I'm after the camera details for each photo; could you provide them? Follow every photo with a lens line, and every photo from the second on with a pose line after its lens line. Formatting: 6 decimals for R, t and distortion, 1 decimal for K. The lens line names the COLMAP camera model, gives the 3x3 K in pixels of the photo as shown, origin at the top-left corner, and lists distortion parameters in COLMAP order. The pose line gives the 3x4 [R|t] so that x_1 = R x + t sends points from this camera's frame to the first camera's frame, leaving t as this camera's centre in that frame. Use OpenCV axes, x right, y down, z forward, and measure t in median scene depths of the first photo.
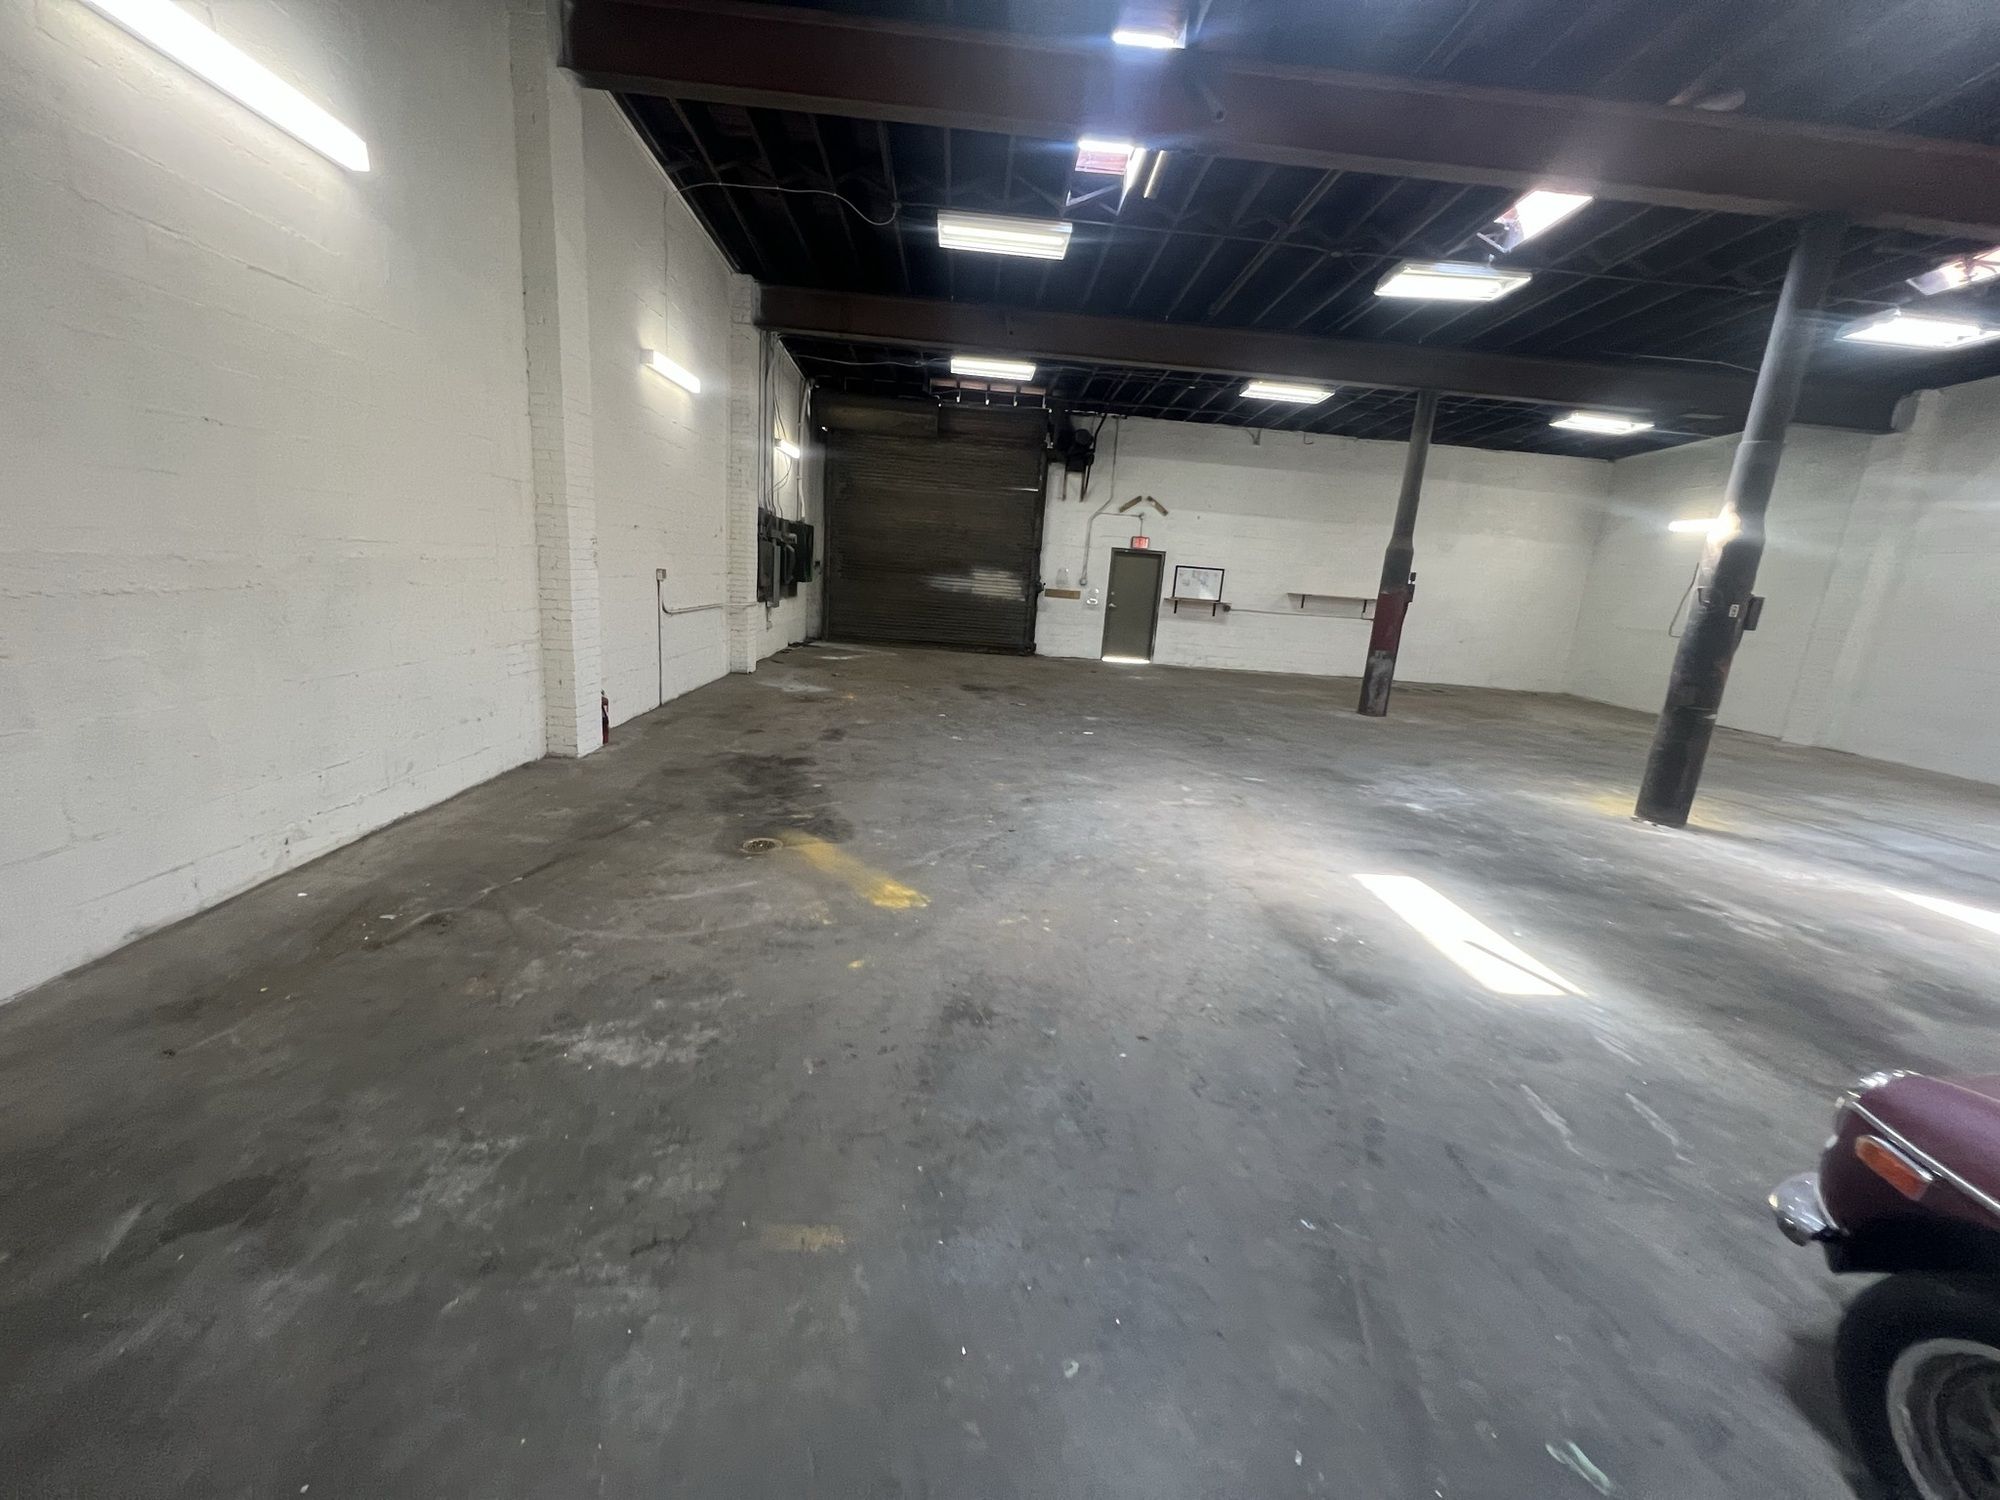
lens RADIAL K [[832.4, 0, 1000.0], [0, 832.4, 750.0], [0, 0, 1]] dist [0.013647, 0.000218]
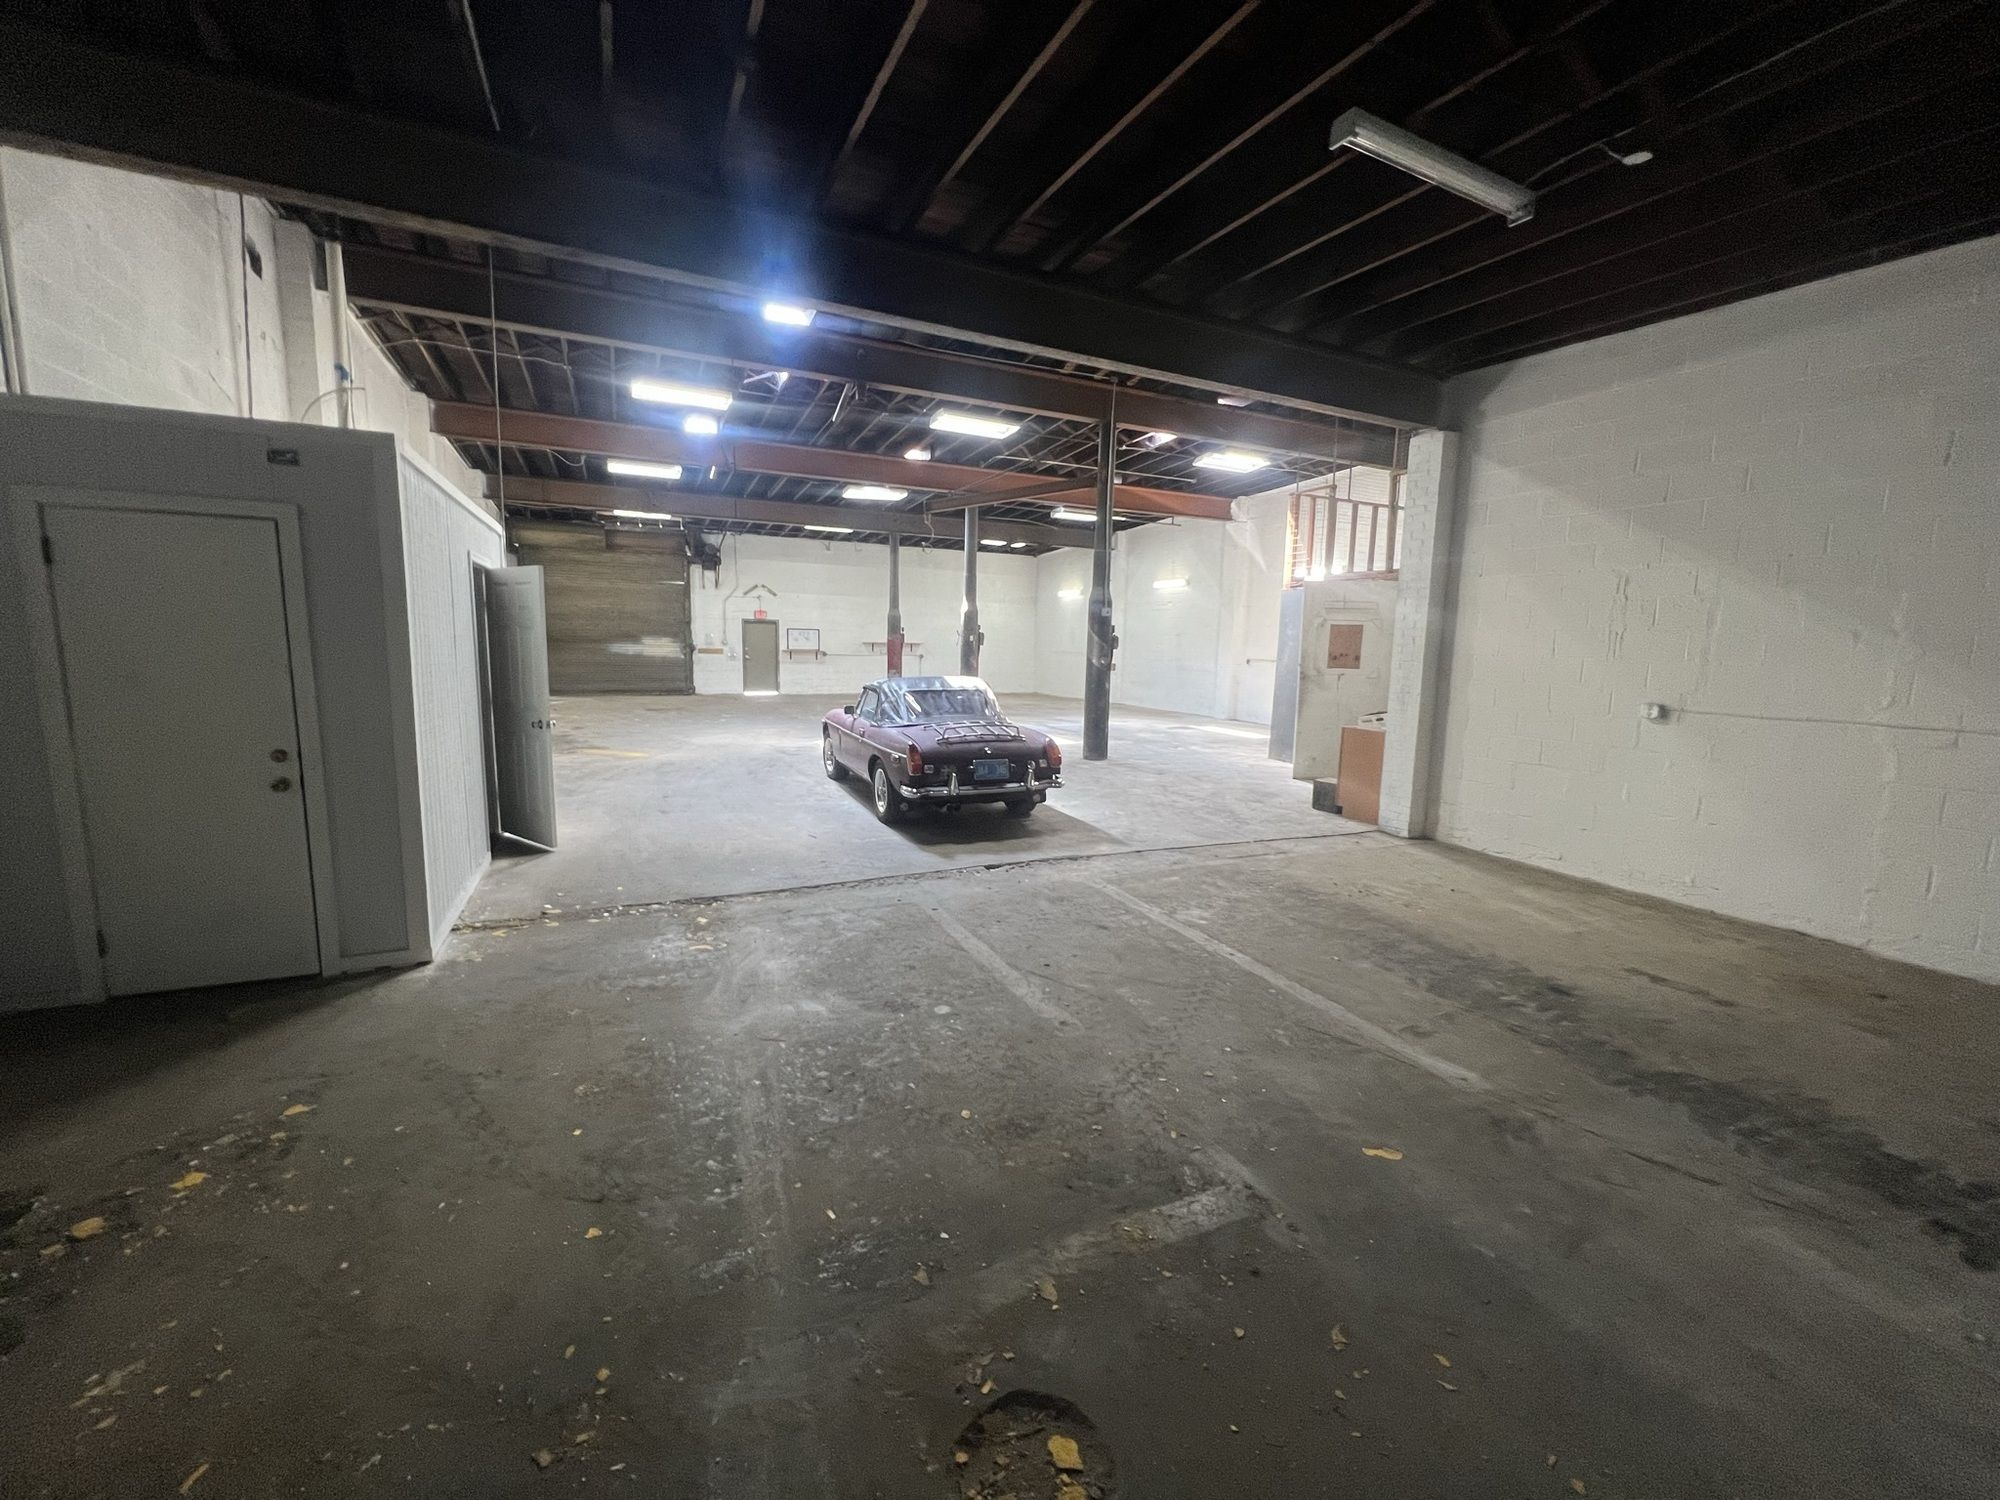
lens RADIAL K [[832.4, 0, 1000.0], [0, 832.4, 750.0], [0, 0, 1]] dist [0.013647, 0.000218]
pose [[0.927224, -0.104981, 0.359491, 0.001677], [0.127640, 0.991021, -0.039812, 0.109659], [-0.352084, 0.082800, 0.932299, -0.539380]]
